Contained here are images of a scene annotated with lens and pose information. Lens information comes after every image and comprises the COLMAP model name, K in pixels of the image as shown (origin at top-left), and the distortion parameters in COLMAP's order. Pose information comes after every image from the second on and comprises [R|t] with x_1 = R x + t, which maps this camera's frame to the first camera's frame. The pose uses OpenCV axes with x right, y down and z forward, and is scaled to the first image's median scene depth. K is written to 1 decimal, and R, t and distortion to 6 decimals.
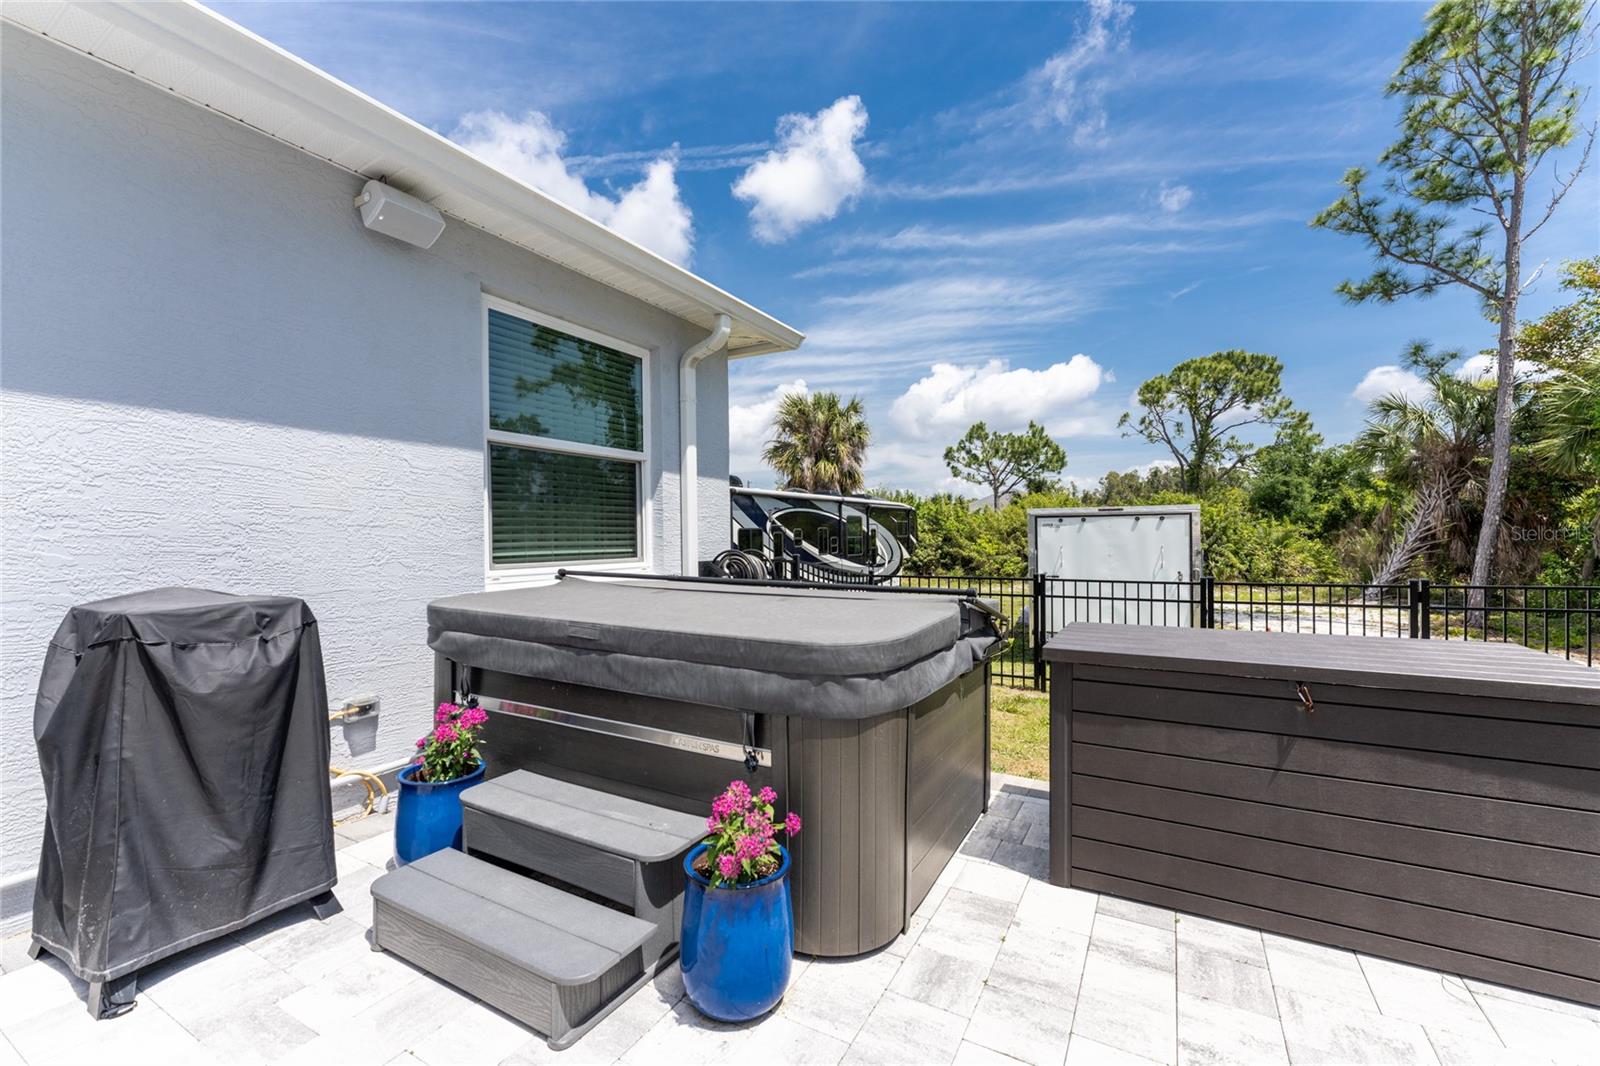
lens RADIAL K [[645.7, 0, 798.6], [0, 645.7, 537.8], [0, 0, 1]] dist [0.003308, 0.000442]
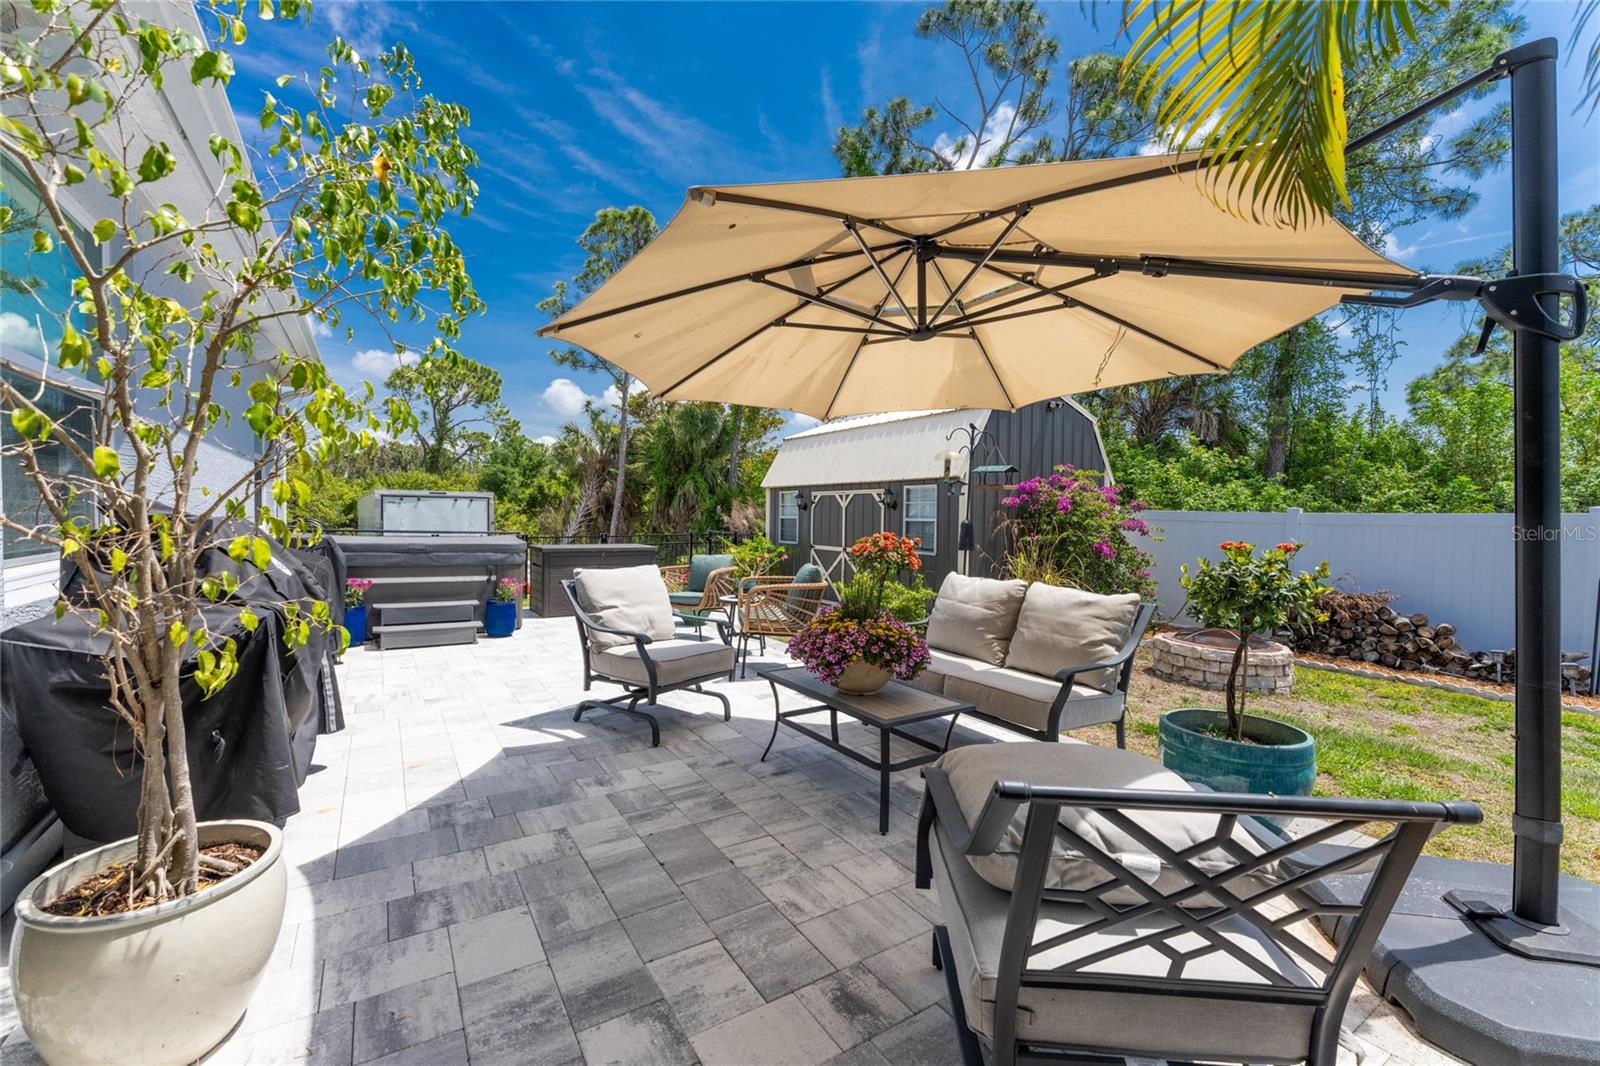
lens RADIAL K [[646.2, 0, 790.7], [0, 646.2, 517.6], [0, 0, 1]] dist [0.000754, 0.000093]
pose [[0.459679, 0.009123, 0.888038, -0.169711], [-0.018579, 0.999827, -0.000654, -0.000964], [-0.887891, -0.016199, 0.459769, -0.142529]]
